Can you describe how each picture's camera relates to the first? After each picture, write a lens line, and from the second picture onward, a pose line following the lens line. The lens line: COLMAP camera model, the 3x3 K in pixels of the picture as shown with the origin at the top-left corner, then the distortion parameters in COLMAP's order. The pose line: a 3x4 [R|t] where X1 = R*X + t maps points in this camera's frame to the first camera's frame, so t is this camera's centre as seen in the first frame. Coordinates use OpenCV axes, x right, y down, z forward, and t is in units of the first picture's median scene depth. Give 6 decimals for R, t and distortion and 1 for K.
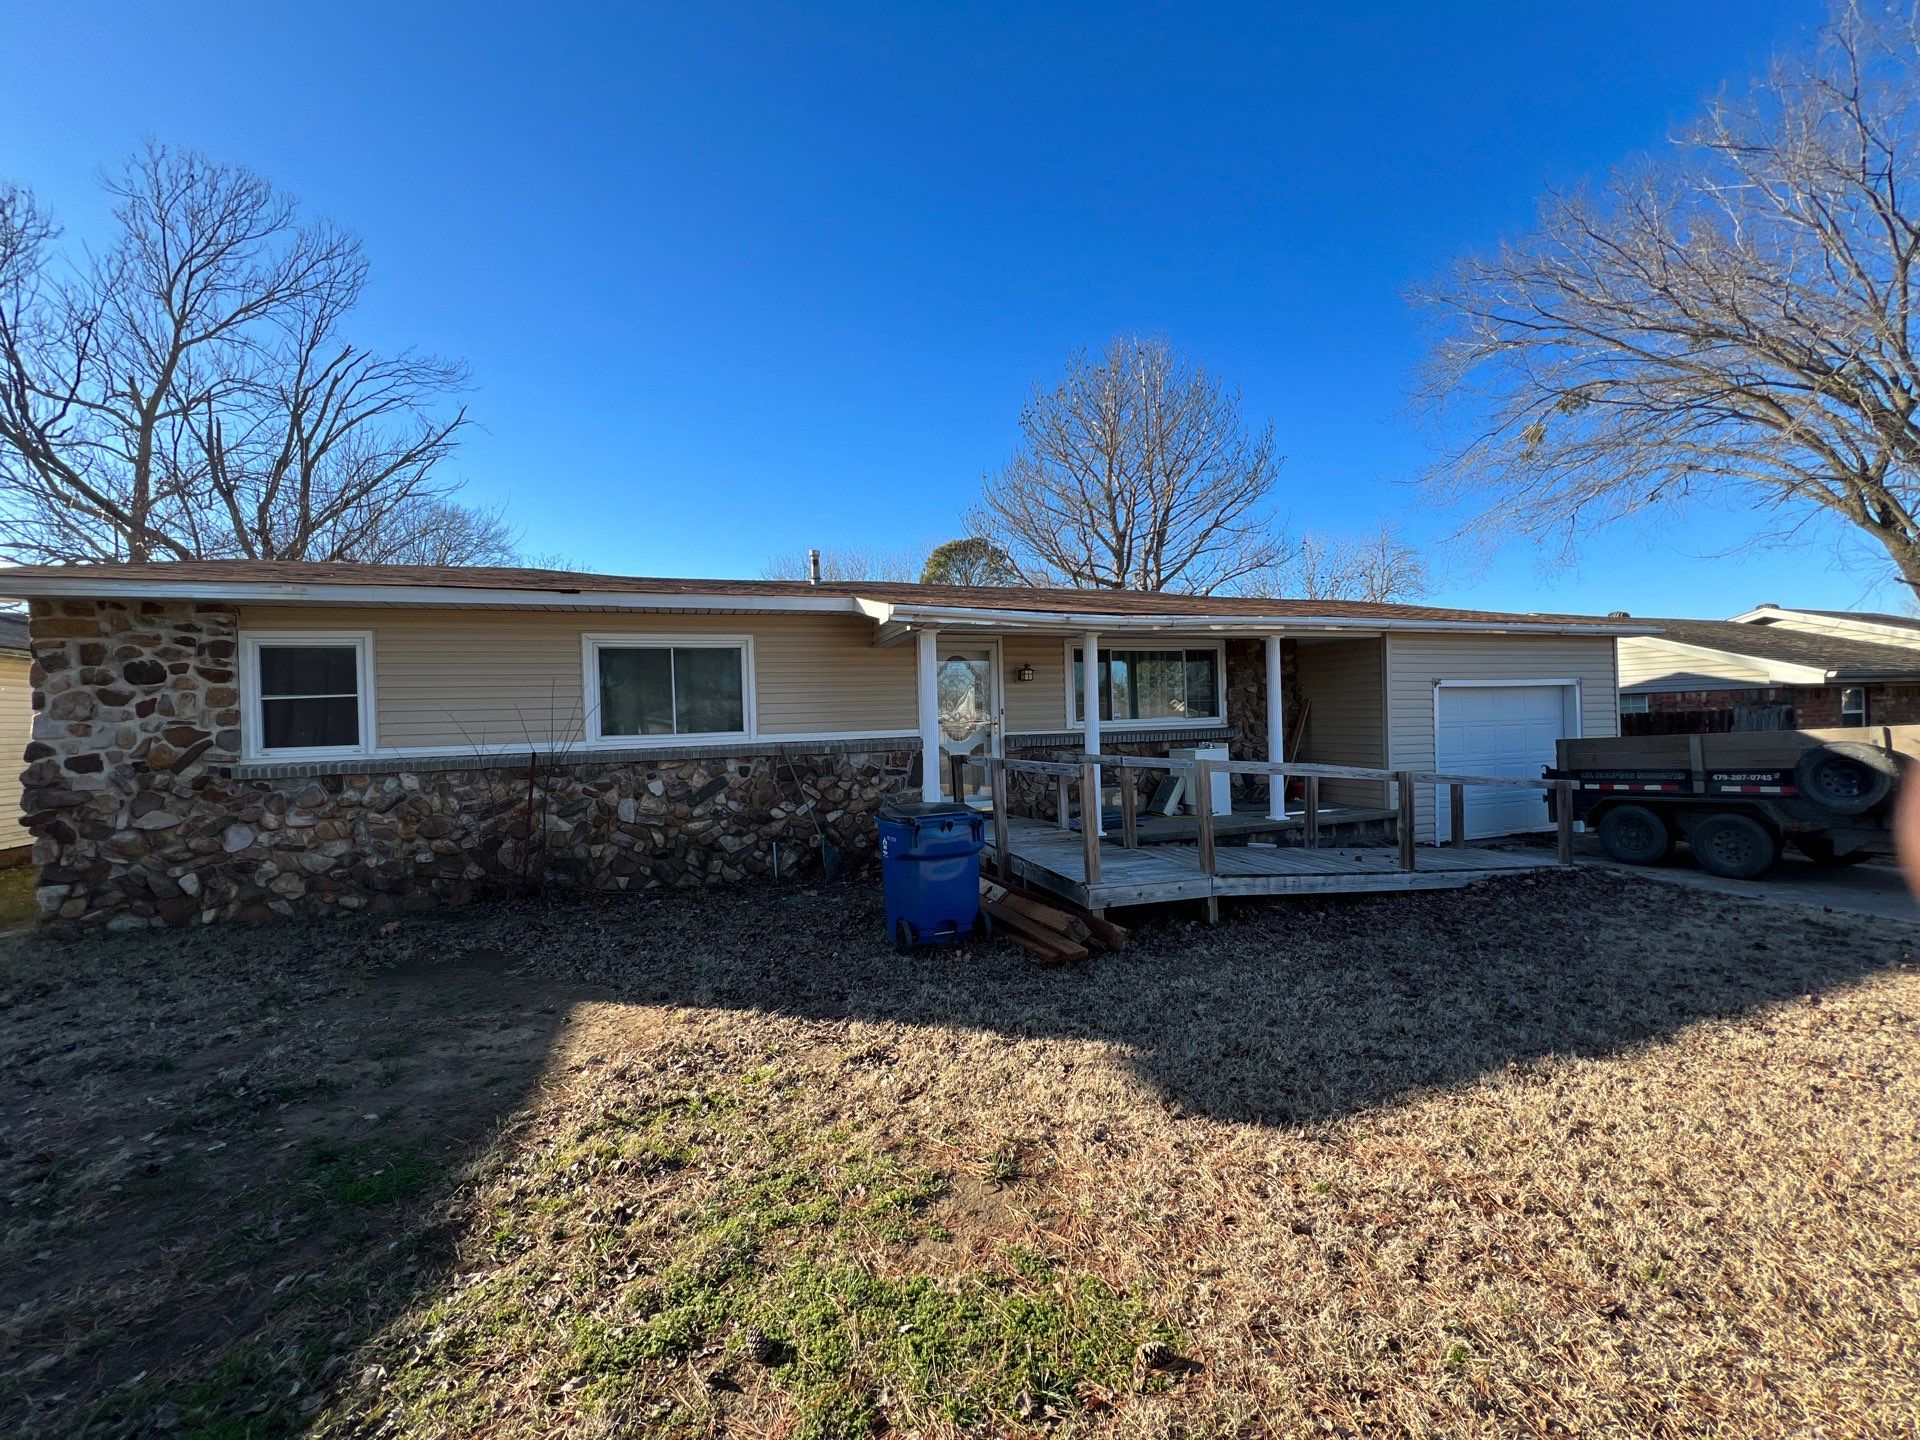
lens RADIAL K [[756.2, 0, 962.3], [0, 756.2, 727.1], [0, 0, 1]] dist [0.001686, -0.000990]
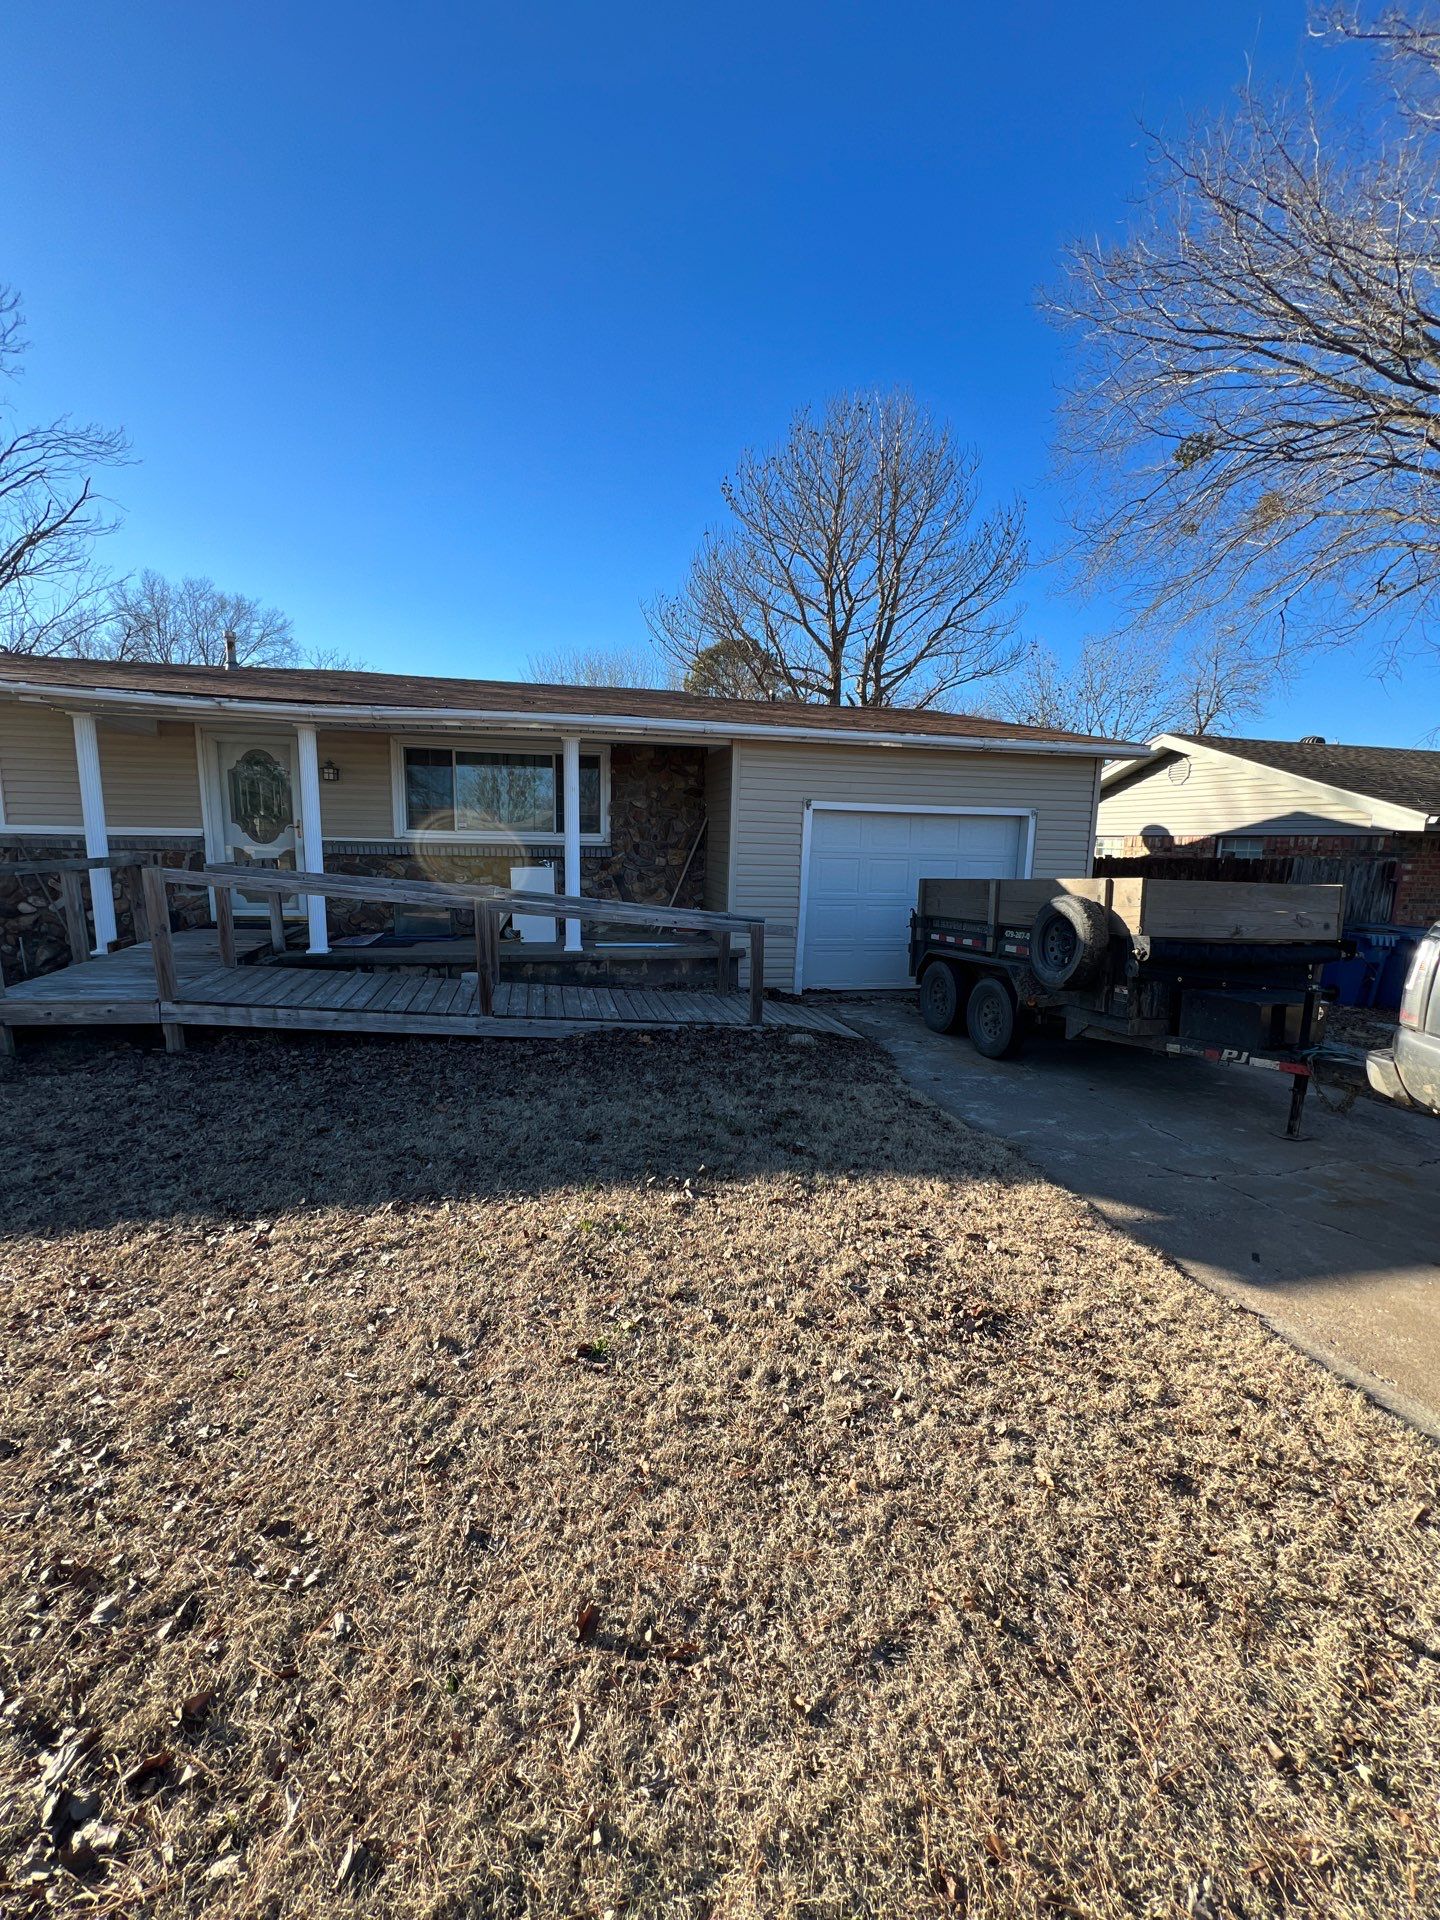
lens RADIAL K [[756.2, 0, 710.1], [0, 756.2, 964.5], [0, 0, 1]] dist [0.001686, -0.000990]
pose [[0.989904, 0.071039, -0.122653, 0.924134], [-0.050919, 0.985801, 0.160013, -0.016768], [0.132279, -0.152152, 0.979465, 0.193199]]
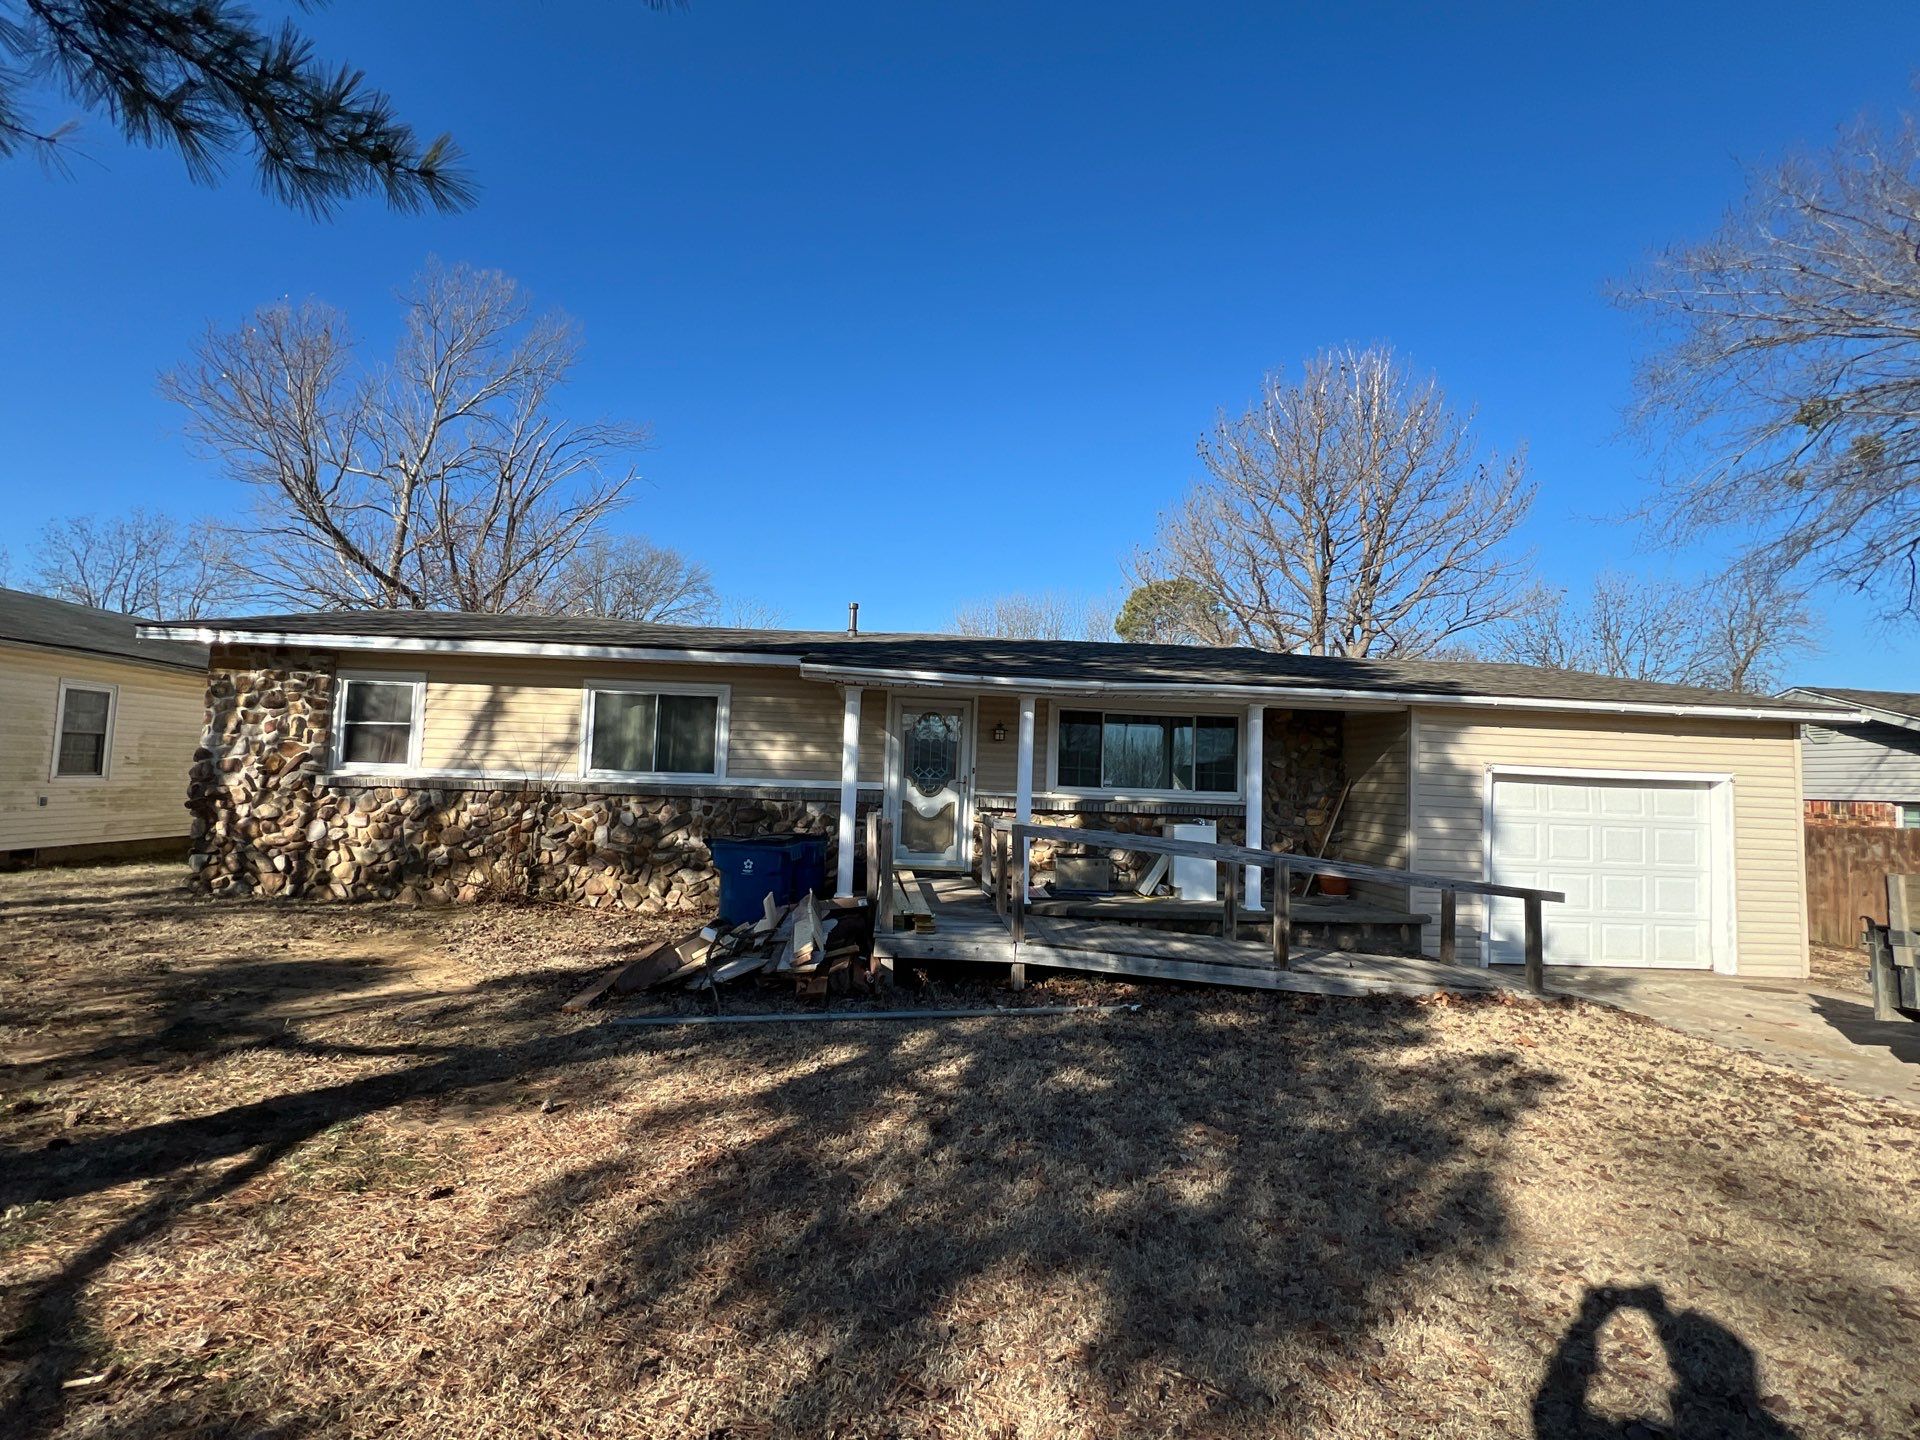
lens RADIAL K [[868.8, 0, 965.2], [0, 868.8, 721.1], [0, 0, 1]] dist [-0.004889, 0.000289]
pose [[0.960658, 0.044377, -0.274167, 0.479864], [-0.065664, 0.995456, -0.068955, -0.008047], [0.269862, 0.084245, 0.959207, -0.118458]]
